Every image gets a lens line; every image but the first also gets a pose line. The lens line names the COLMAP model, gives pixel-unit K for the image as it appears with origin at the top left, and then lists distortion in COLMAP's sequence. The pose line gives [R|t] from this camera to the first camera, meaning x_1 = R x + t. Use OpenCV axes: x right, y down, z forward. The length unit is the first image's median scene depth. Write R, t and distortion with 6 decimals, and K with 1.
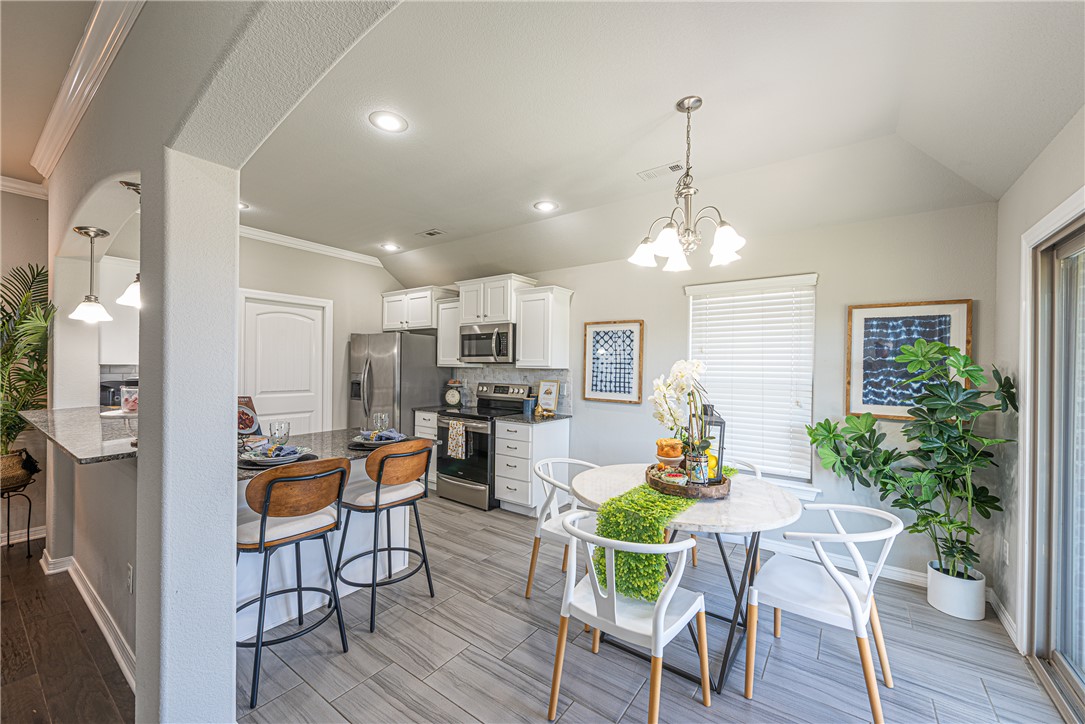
lens RADIAL K [[425.7, 0, 545.7], [0, 425.7, 364.4], [0, 0, 1]] dist [0.000604, 0.000042]
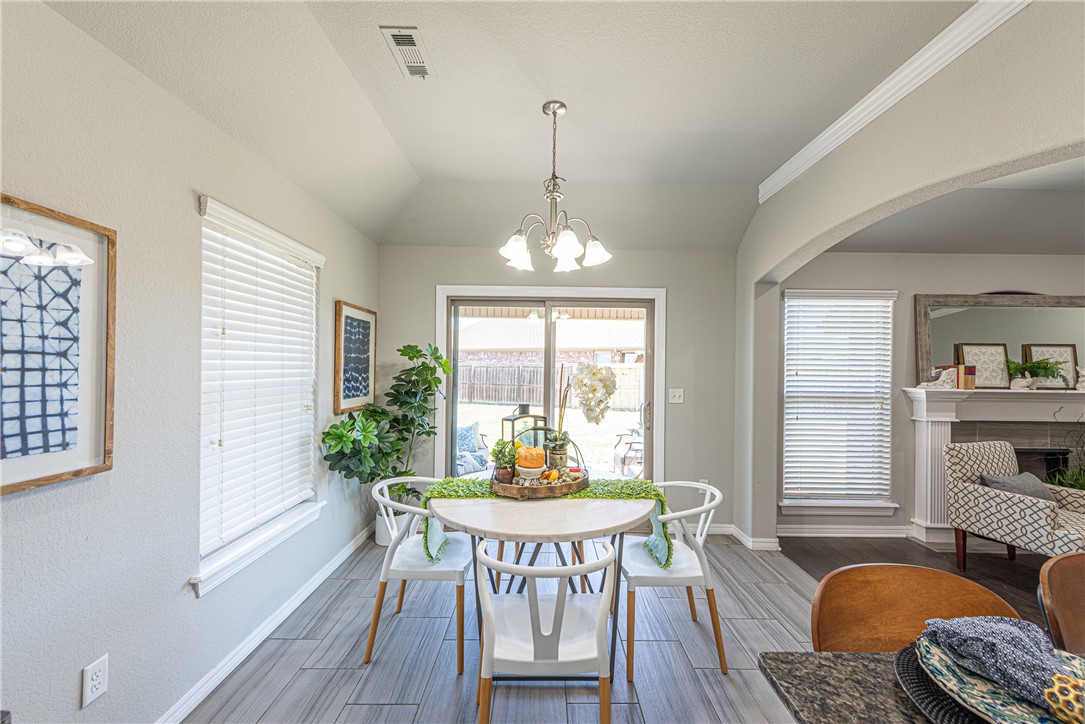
lens RADIAL K [[425.7, 0, 543.4], [0, 425.7, 364.7], [0, 0, 1]] dist [0.000604, 0.000042]
pose [[-0.595183, -0.012409, 0.803494, -0.264397], [-0.014414, 0.999885, 0.004765, -0.000163], [-0.803461, -0.008745, -0.595293, 0.899565]]
